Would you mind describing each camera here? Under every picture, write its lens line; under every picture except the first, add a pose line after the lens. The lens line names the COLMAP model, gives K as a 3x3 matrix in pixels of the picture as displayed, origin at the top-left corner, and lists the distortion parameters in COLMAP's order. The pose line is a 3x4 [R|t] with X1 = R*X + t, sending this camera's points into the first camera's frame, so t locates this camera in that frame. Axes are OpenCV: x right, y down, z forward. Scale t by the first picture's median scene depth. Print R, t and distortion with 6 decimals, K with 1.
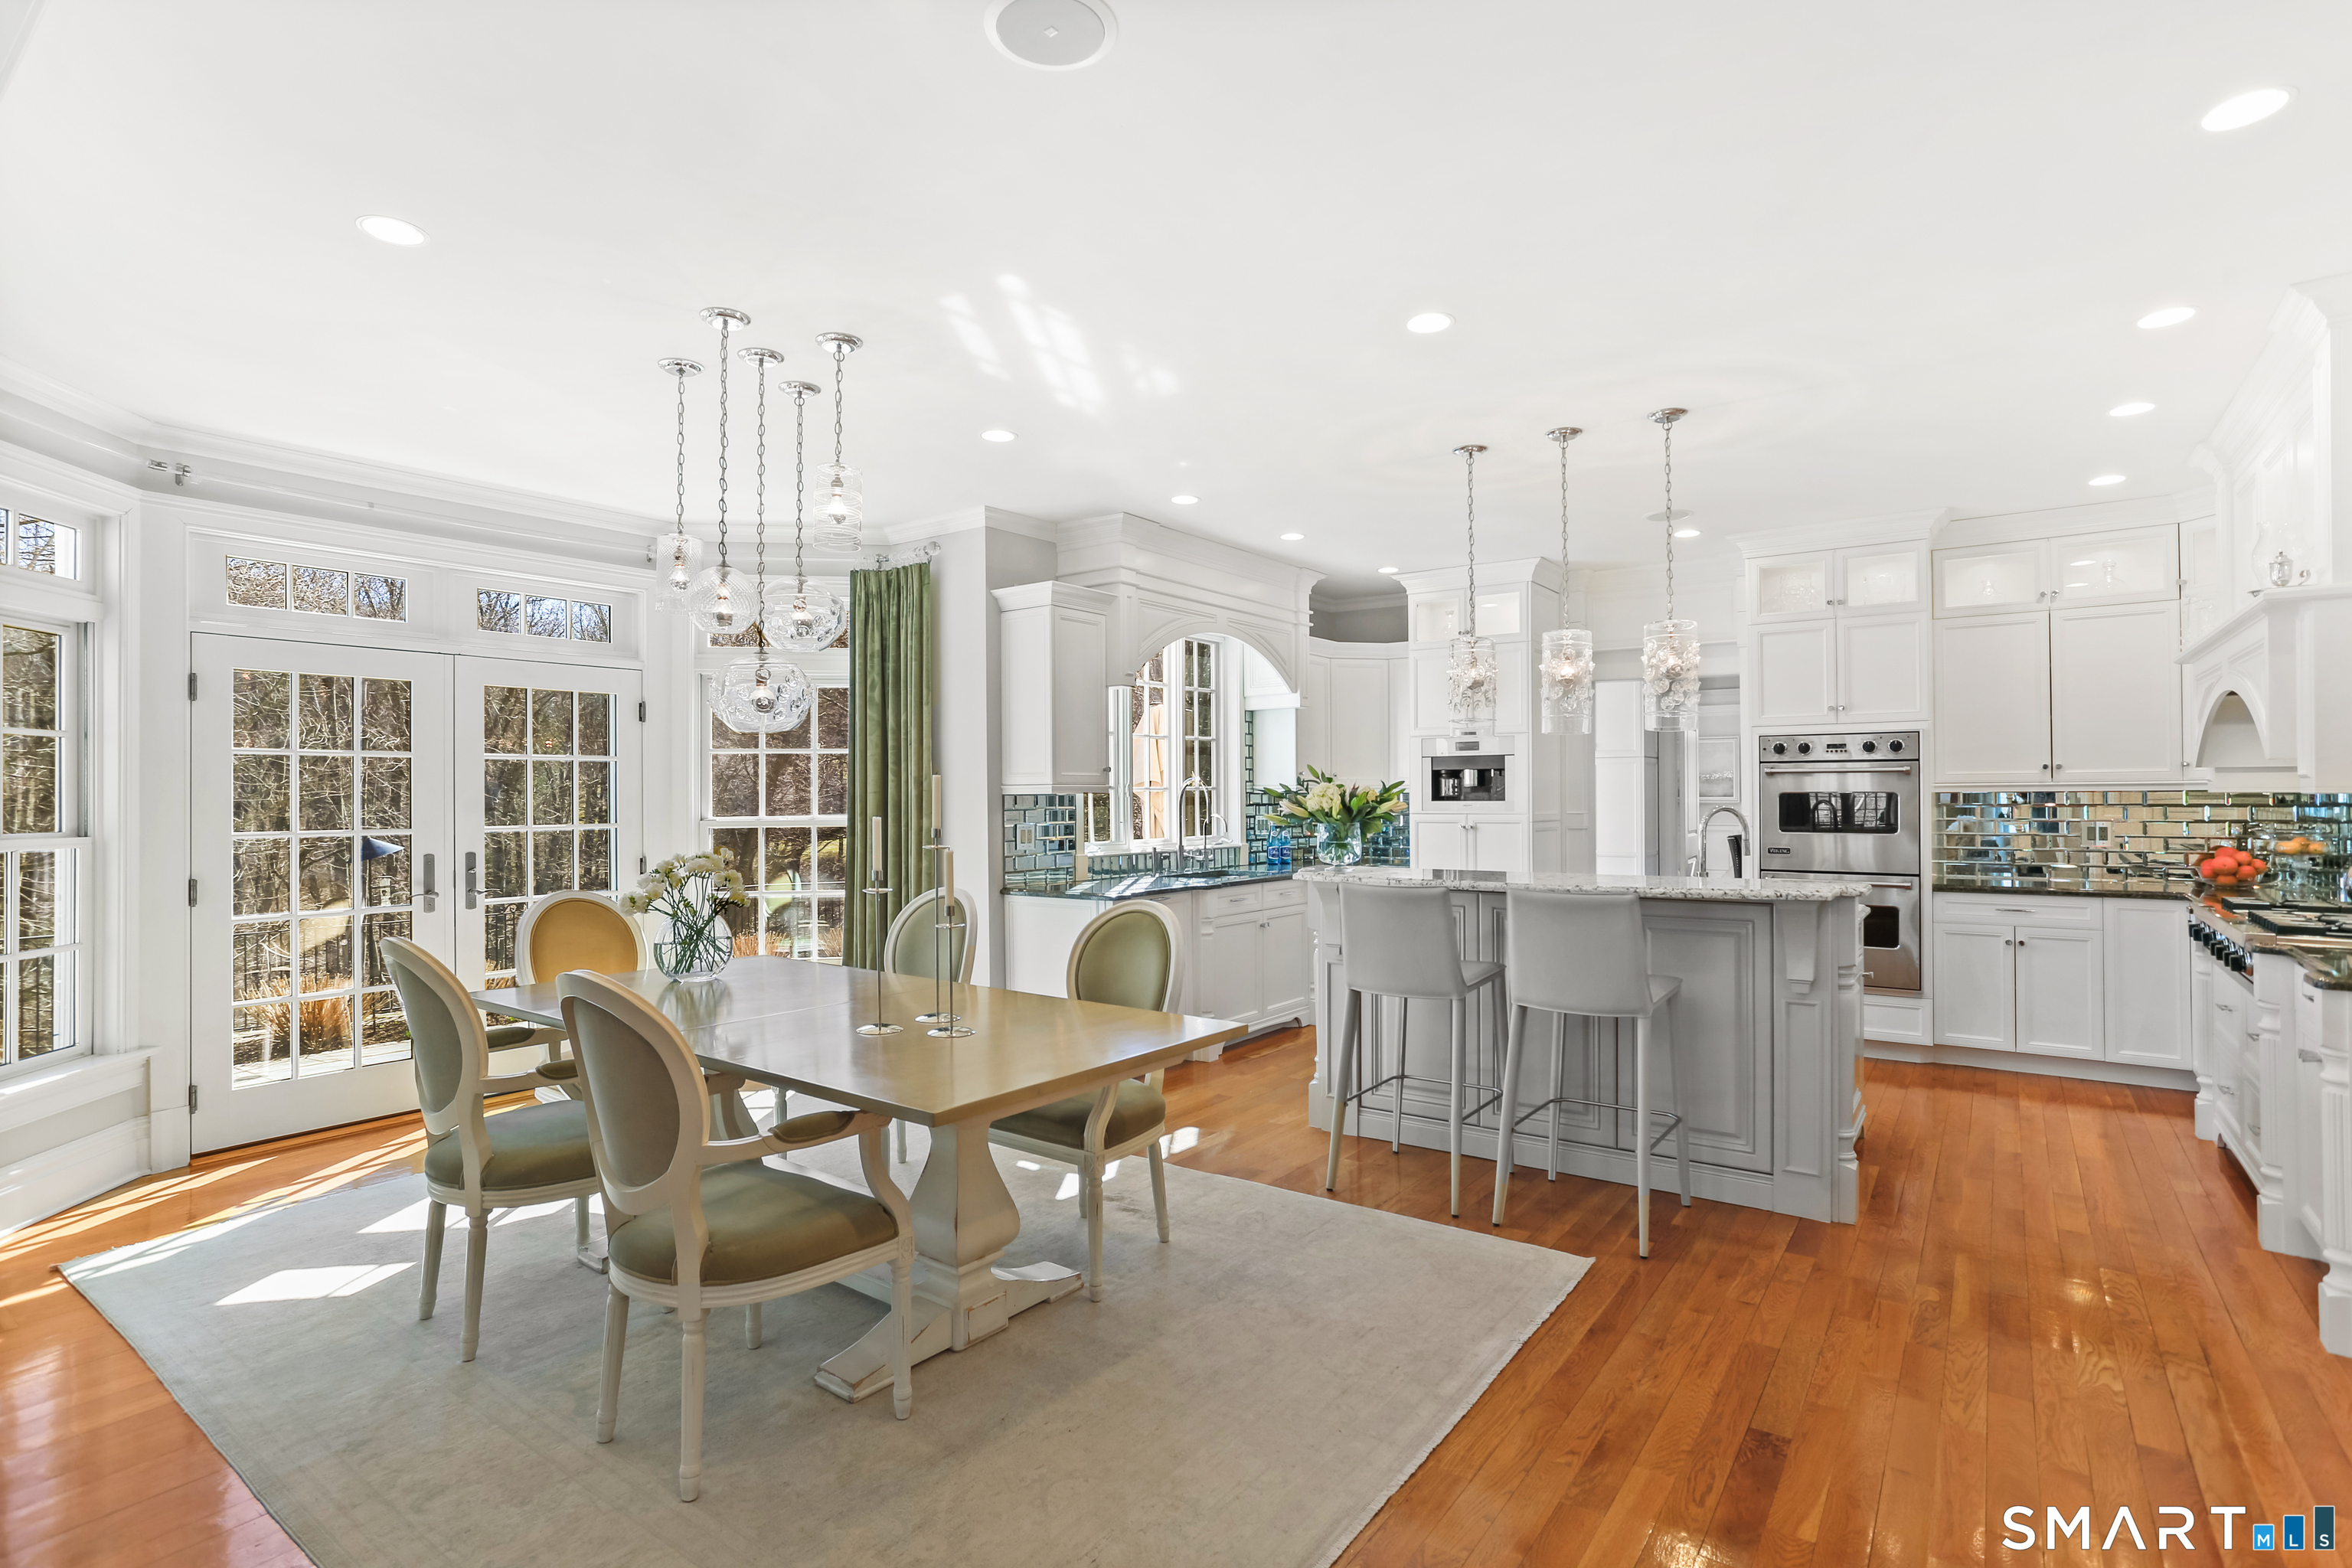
lens RADIAL K [[1130.4, 0, 1172.2], [0, 1130.4, 782.5], [0, 0, 1]] dist [0.000037, 0.000013]
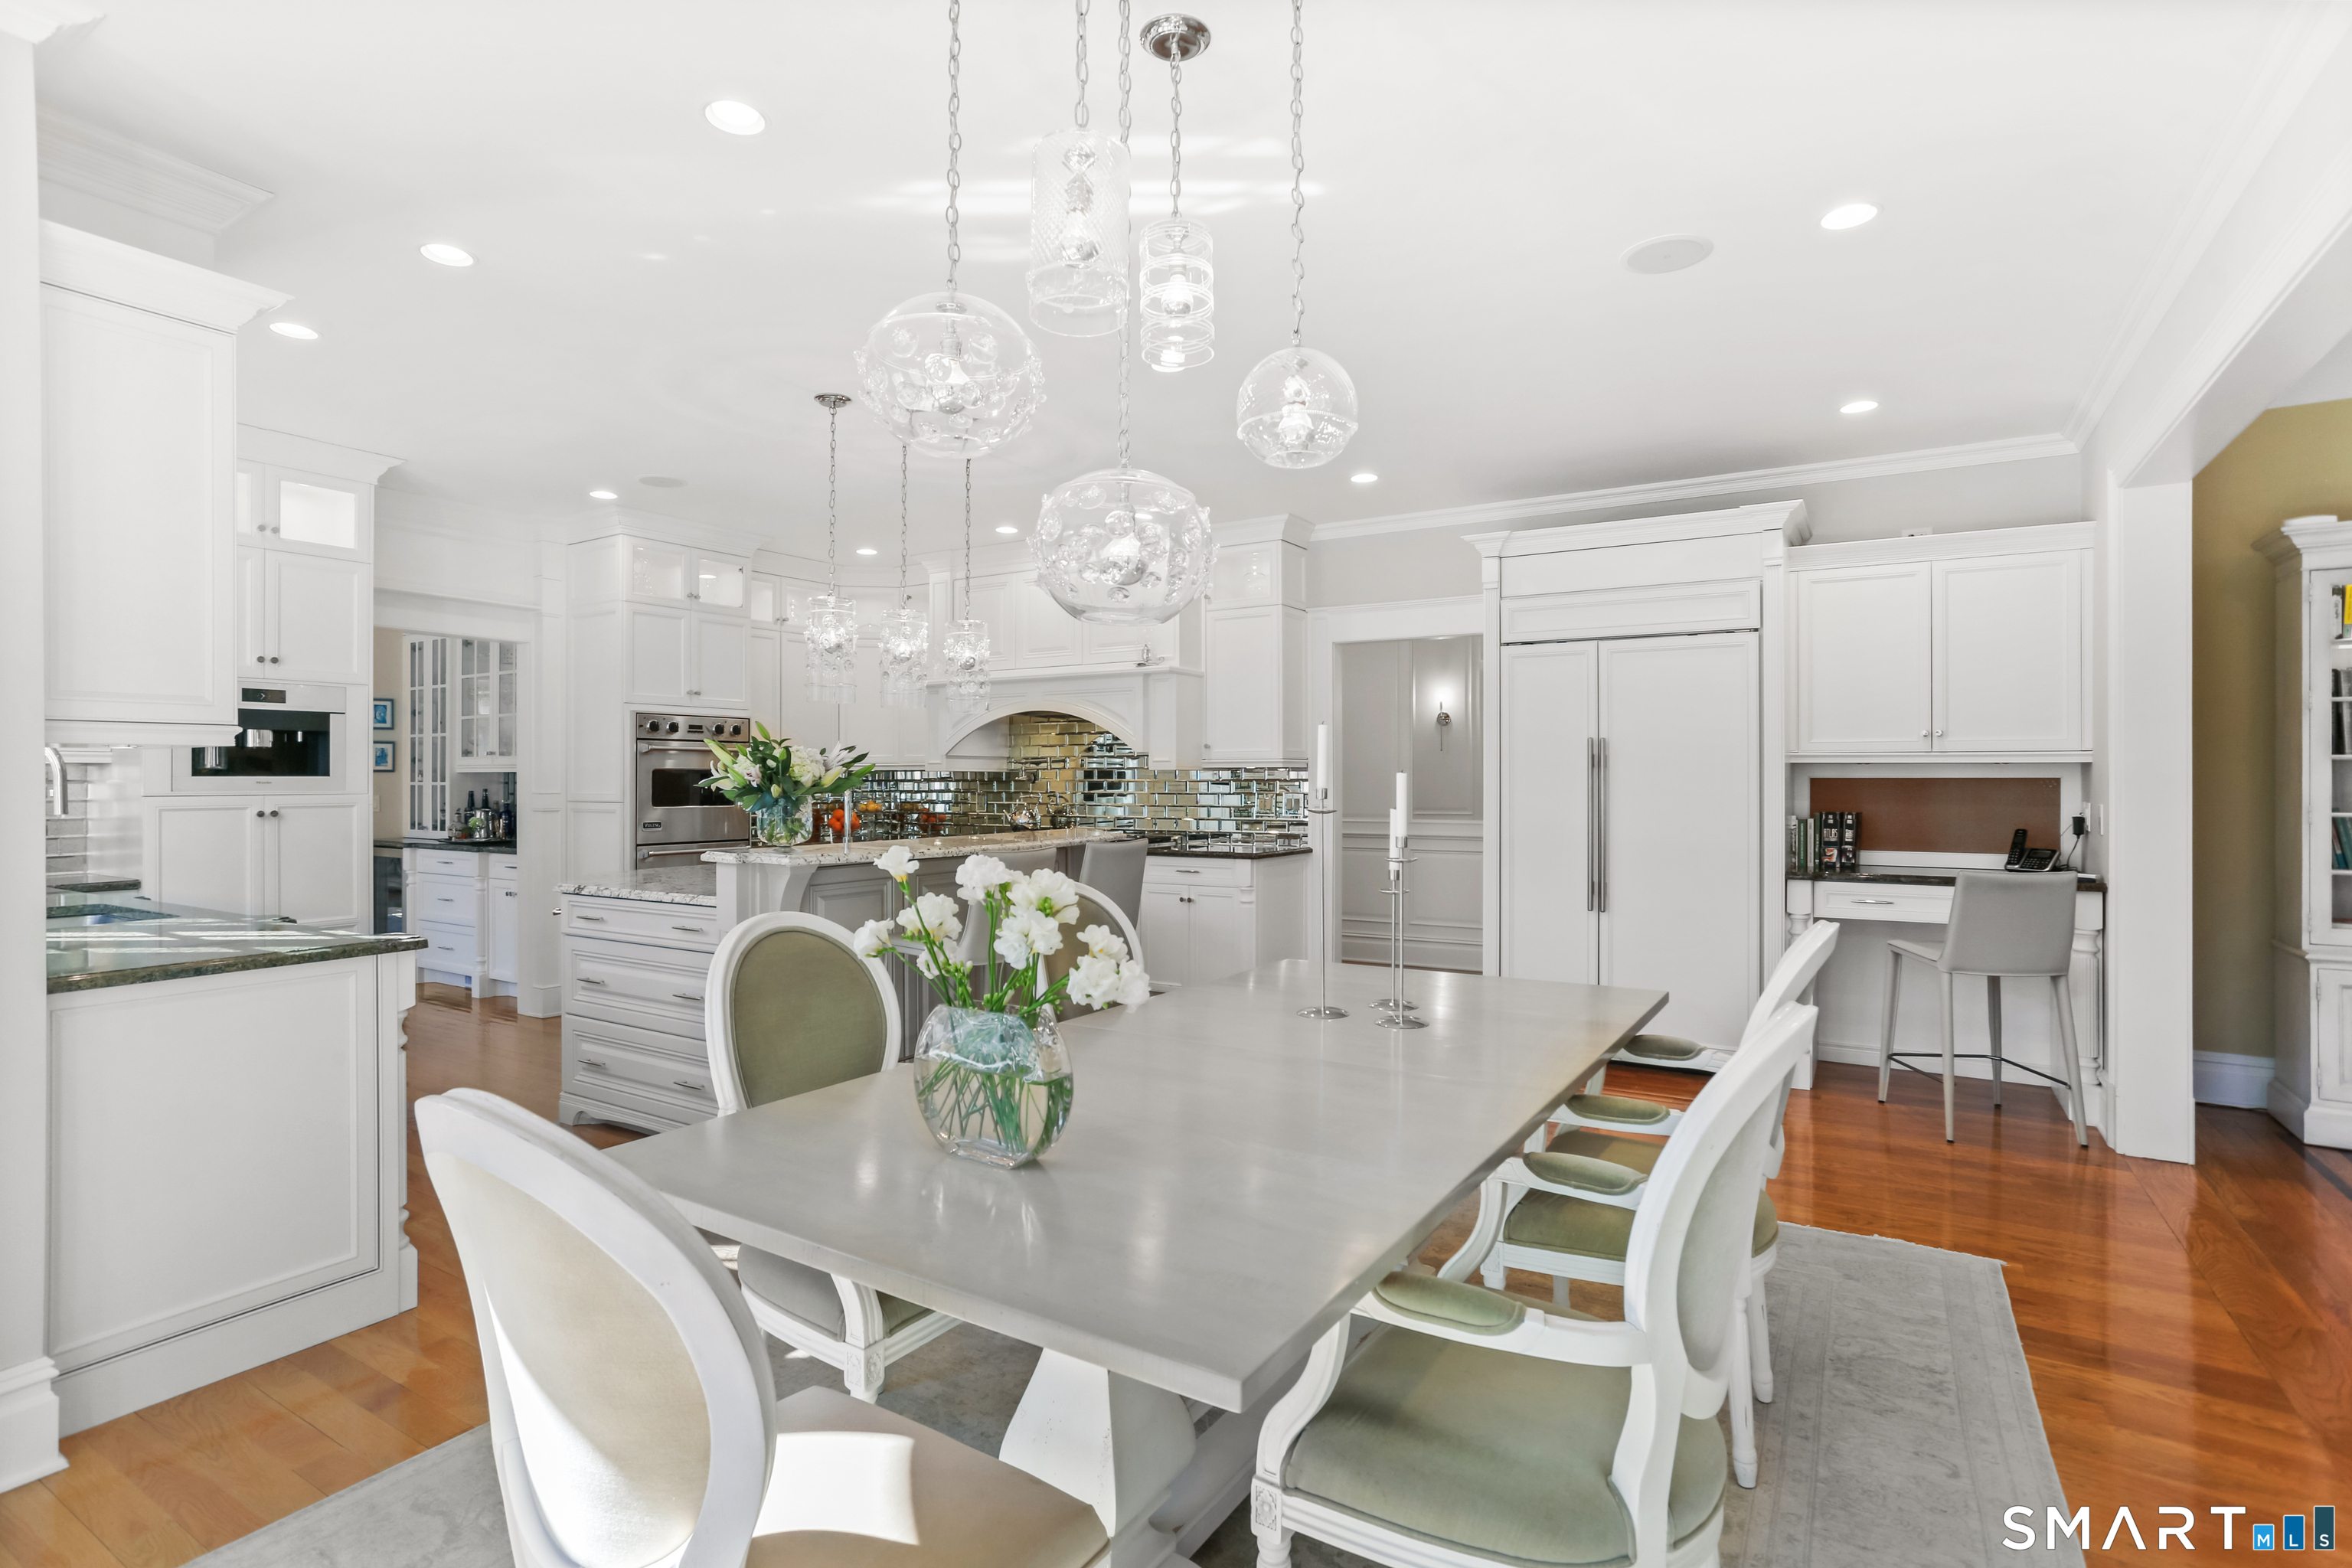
lens RADIAL K [[1130.4, 0, 1170.5], [0, 1130.4, 785.3], [0, 0, 1]] dist [0.000037, 0.000013]
pose [[-0.074337, 0.001653, 0.997232, -0.535363], [-0.006019, 0.999980, -0.002106, 0.023343], [-0.997215, -0.006159, -0.074325, 0.618583]]
